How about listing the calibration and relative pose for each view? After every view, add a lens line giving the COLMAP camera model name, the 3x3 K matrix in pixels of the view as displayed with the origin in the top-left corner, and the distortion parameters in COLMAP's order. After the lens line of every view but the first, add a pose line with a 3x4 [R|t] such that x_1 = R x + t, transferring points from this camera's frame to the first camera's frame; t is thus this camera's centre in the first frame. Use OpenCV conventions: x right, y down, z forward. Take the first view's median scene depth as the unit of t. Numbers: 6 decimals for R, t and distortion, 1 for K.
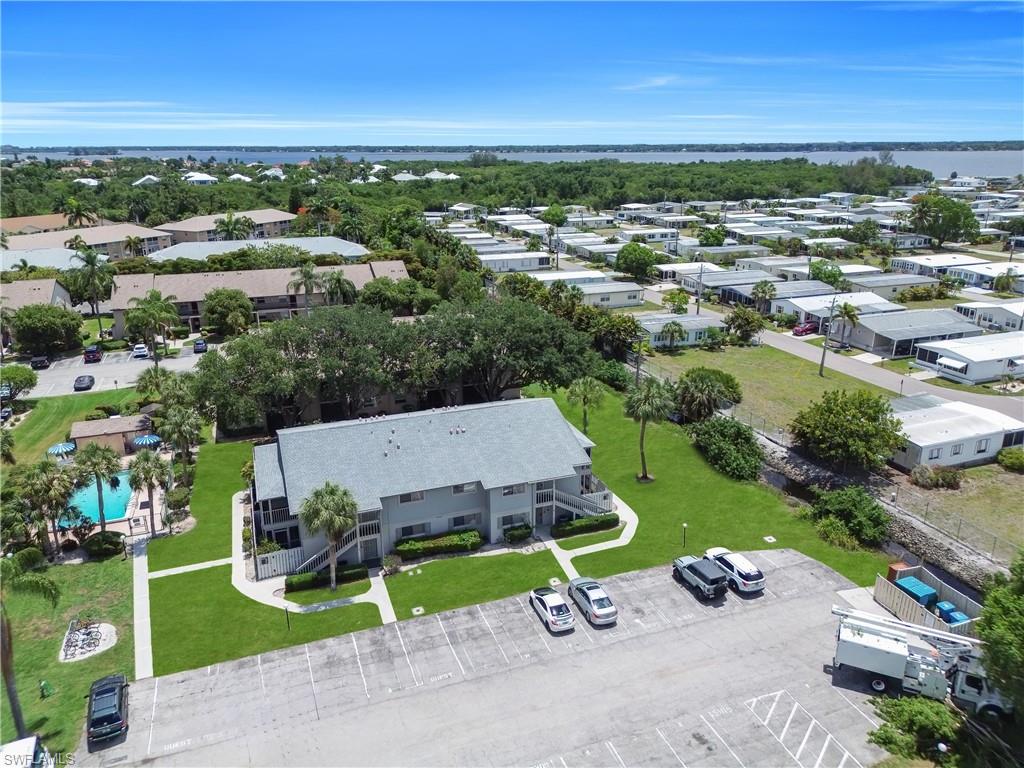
lens RADIAL K [[717.4, 0, 509.9], [0, 717.4, 385.1], [0, 0, 1]] dist [0.064000, -0.069864]
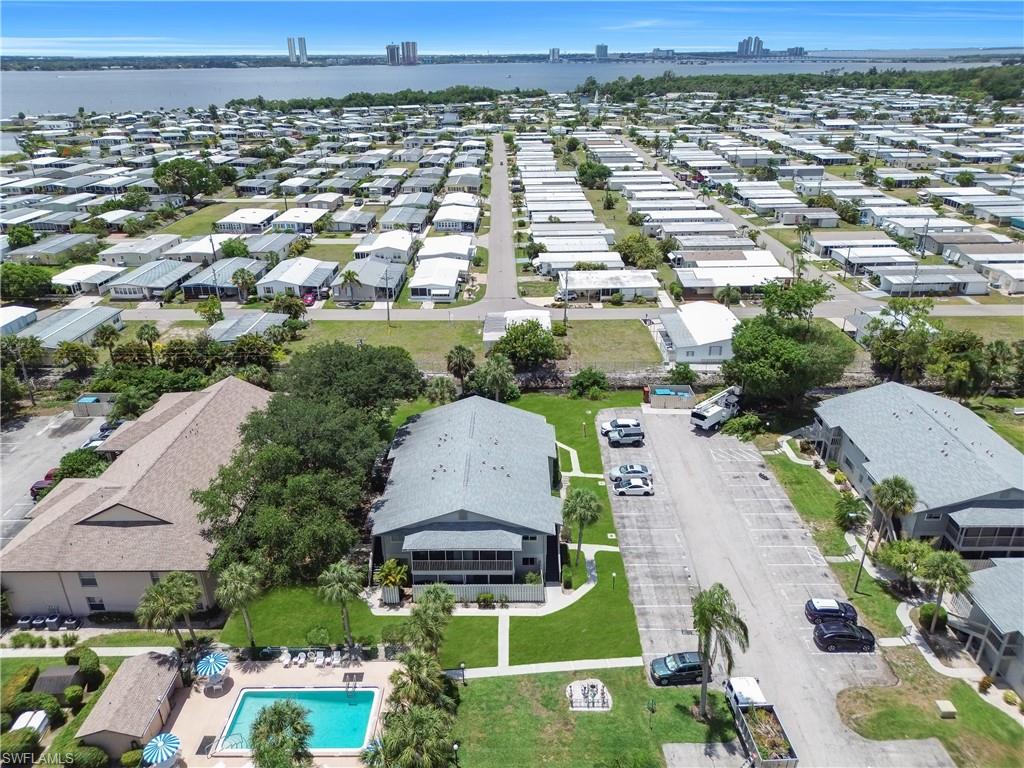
lens RADIAL K [[717.4, 0, 509.9], [0, 717.4, 385.1], [0, 0, 1]] dist [0.064000, -0.069864]
pose [[0.353911, -0.387973, 0.851013, -0.681963], [0.301238, 0.908701, 0.288997, -0.238361], [-0.885439, 0.154078, 0.438471, 0.237888]]
